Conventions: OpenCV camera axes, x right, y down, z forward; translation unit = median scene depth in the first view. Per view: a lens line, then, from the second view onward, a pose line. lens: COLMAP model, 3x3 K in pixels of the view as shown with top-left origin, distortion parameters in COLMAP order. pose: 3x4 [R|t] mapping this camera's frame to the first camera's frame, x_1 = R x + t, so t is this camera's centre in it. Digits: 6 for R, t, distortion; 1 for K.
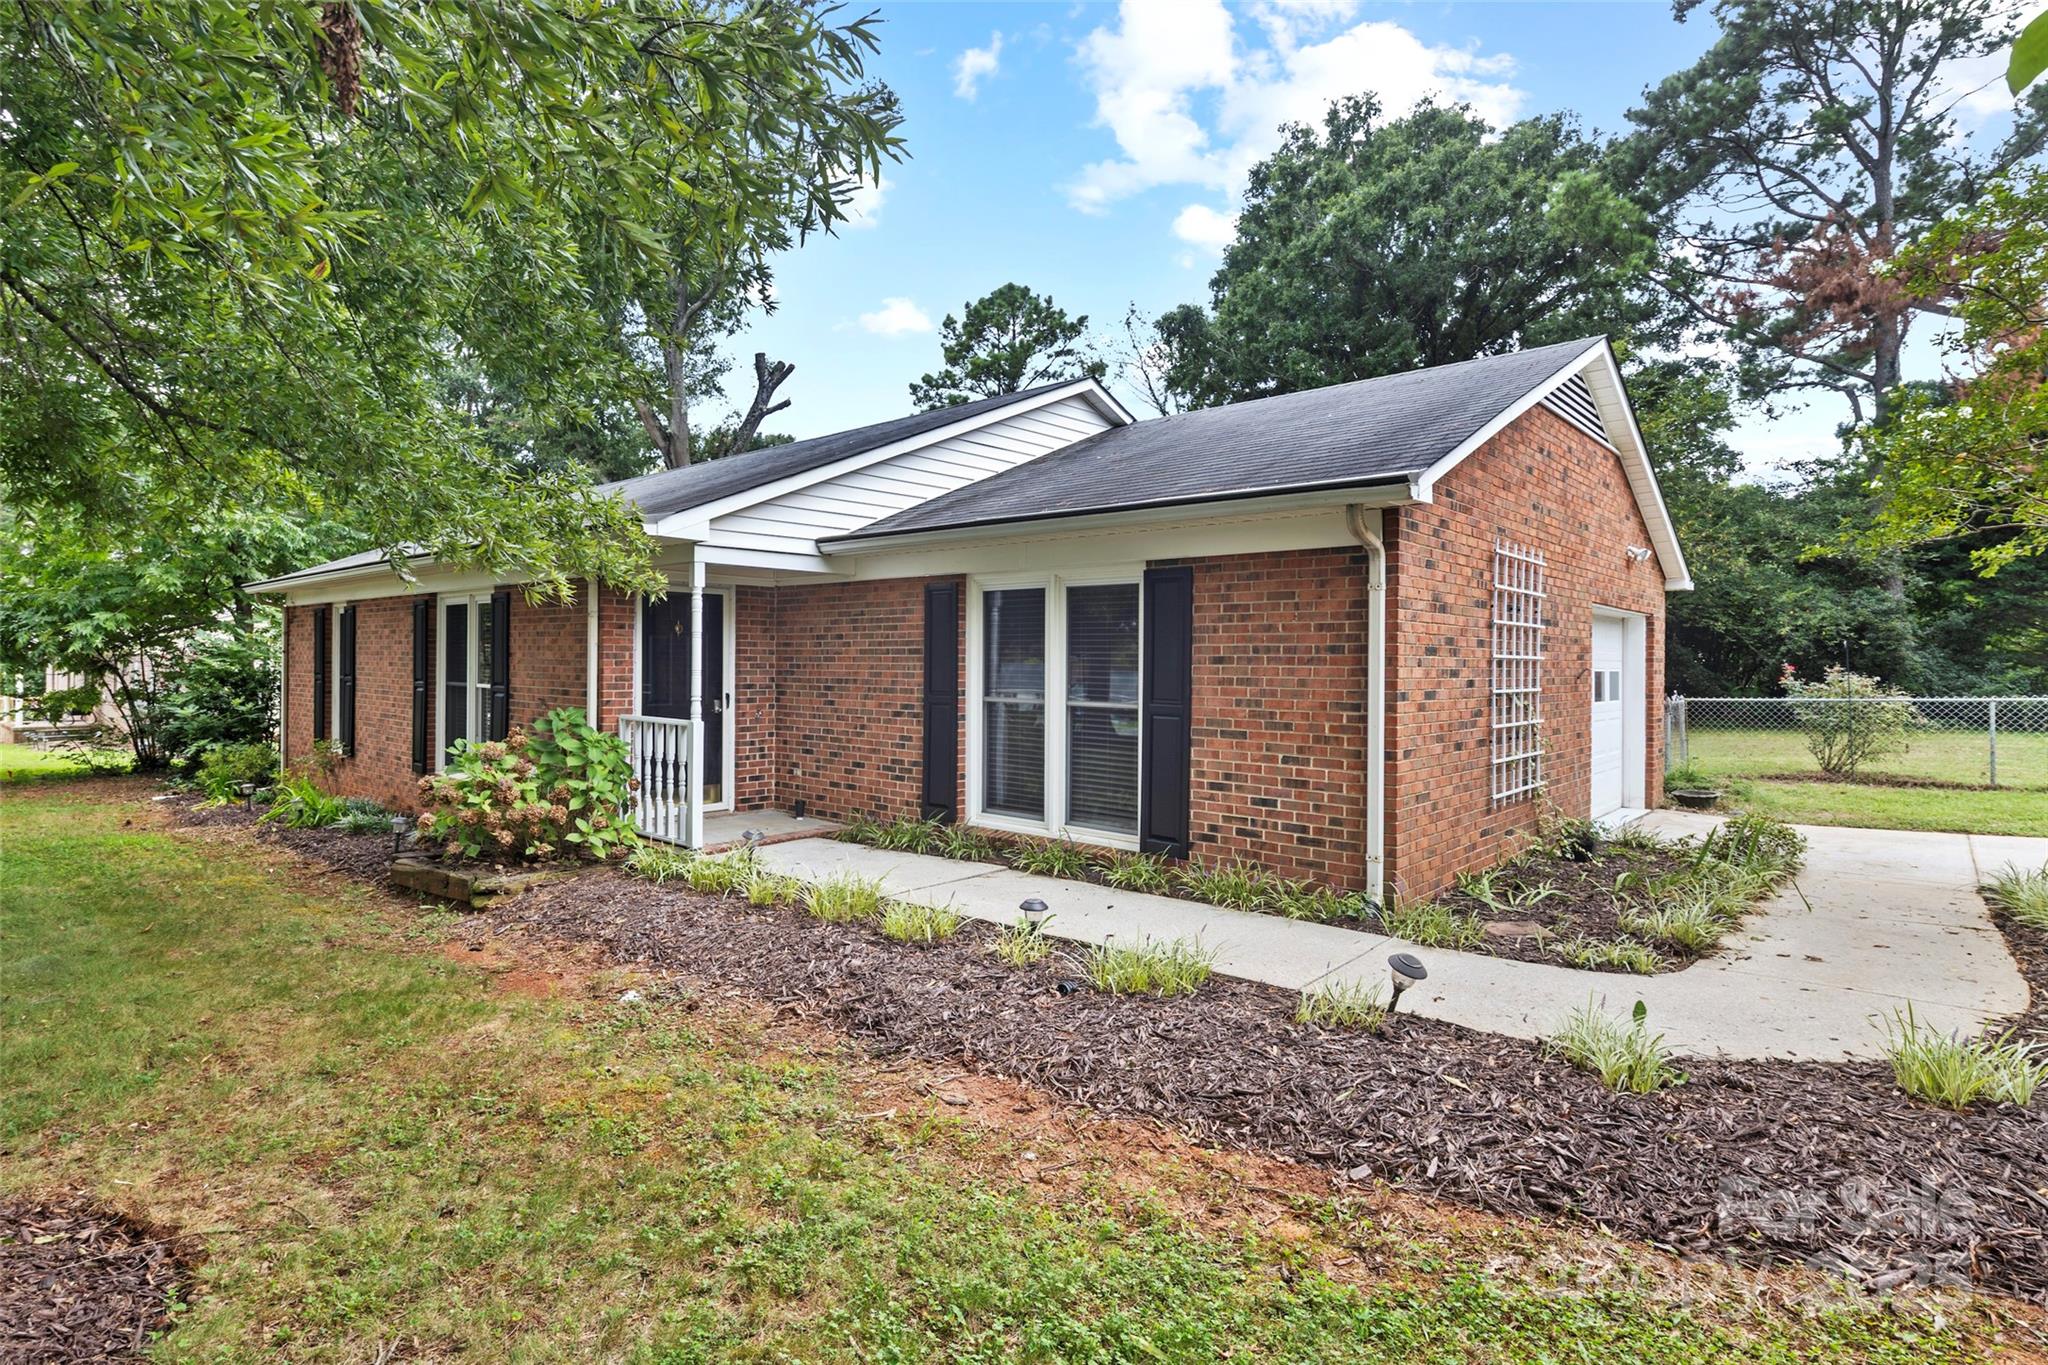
lens RADIAL K [[1041.9, 0, 1019.5], [0, 1041.9, 678.2], [0, 0, 1]] dist [0.005388, 0.000540]
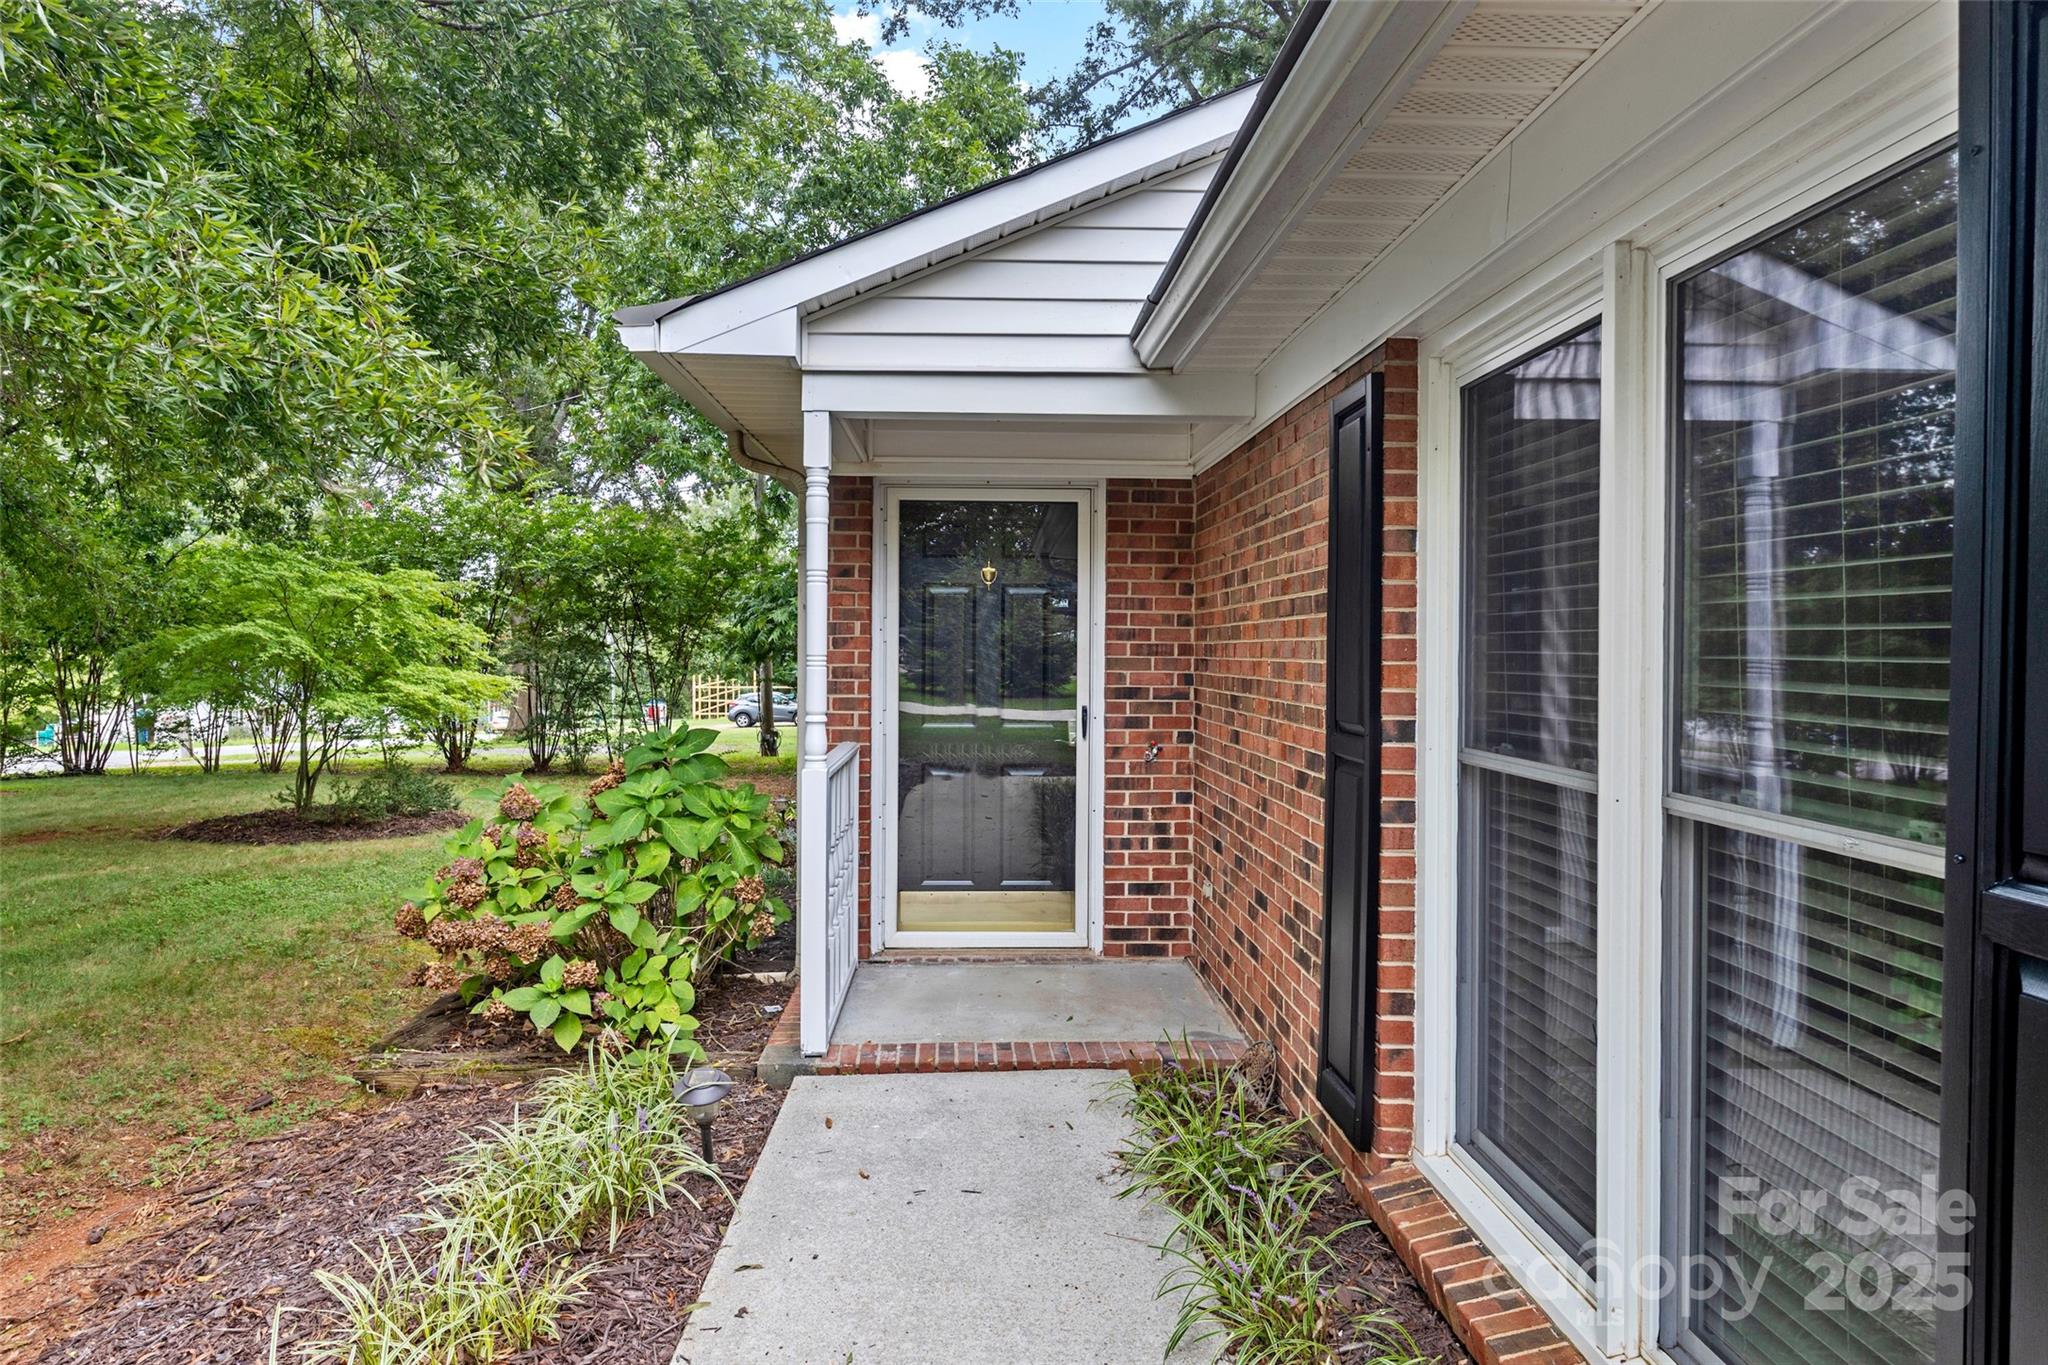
lens RADIAL K [[1258.7, 0, 1028.6], [0, 1258.7, 675.7], [0, 0, 1]] dist [0.002790, 0.004876]
pose [[0.694469, 0.012635, -0.719412, 0.137470], [-0.012754, 0.999905, 0.005250, -0.002969], [0.719409, 0.005529, 0.694564, 0.669211]]
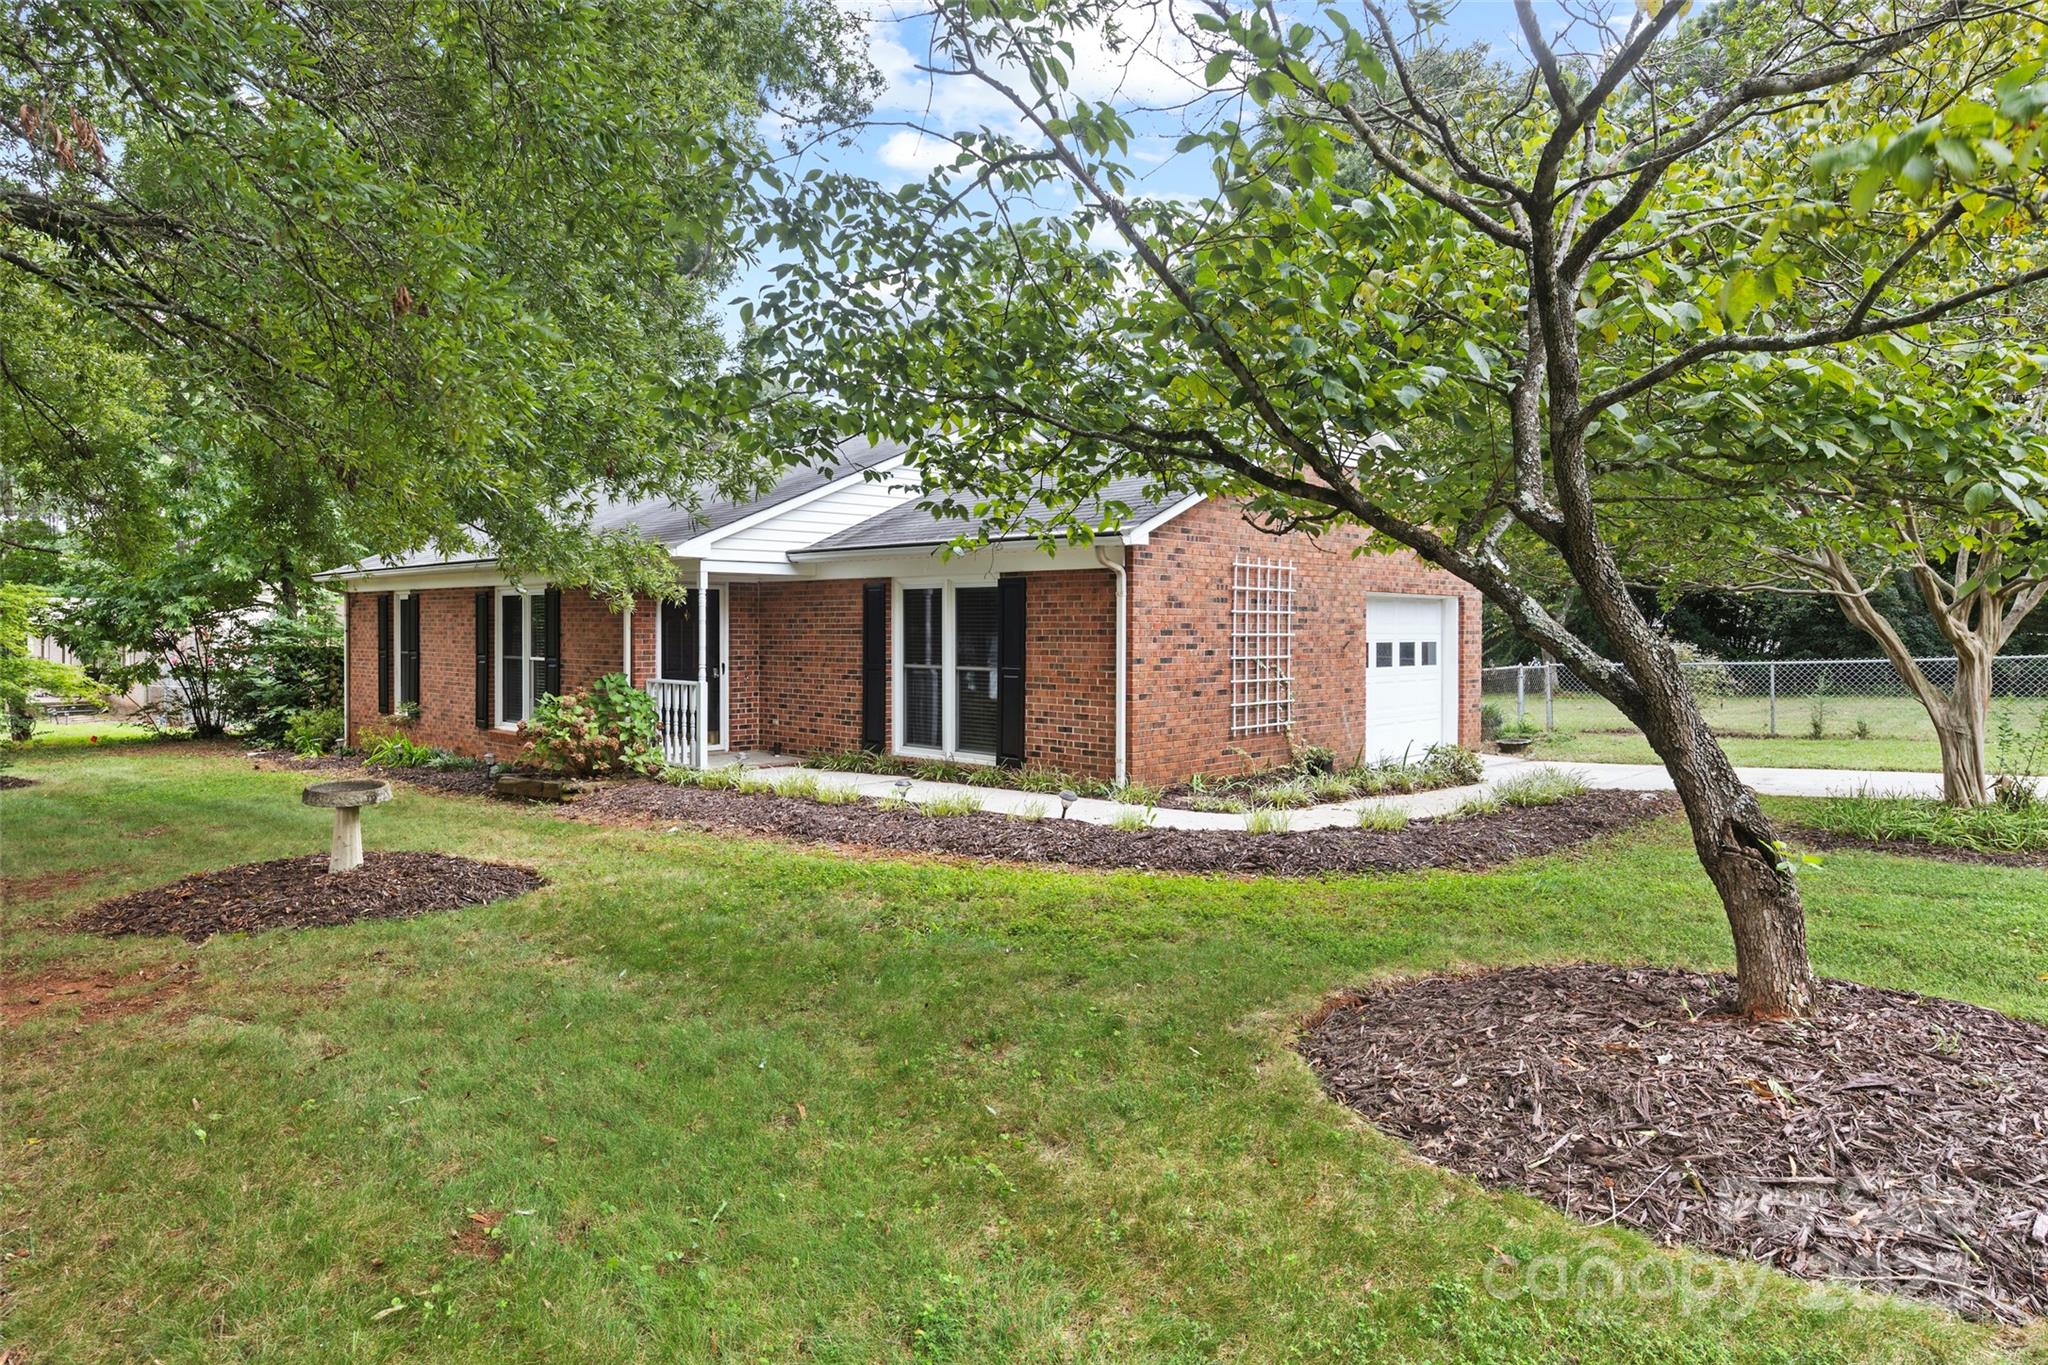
lens RADIAL K [[1188.7, 0, 1025.5], [0, 1188.7, 662.2], [0, 0, 1]] dist [0.001050, -0.000061]
pose [[0.999755, -0.005677, -0.021390, 0.164350], [0.005929, 0.999914, 0.011727, -0.002677], [0.021322, -0.011851, 0.999702, -0.606352]]
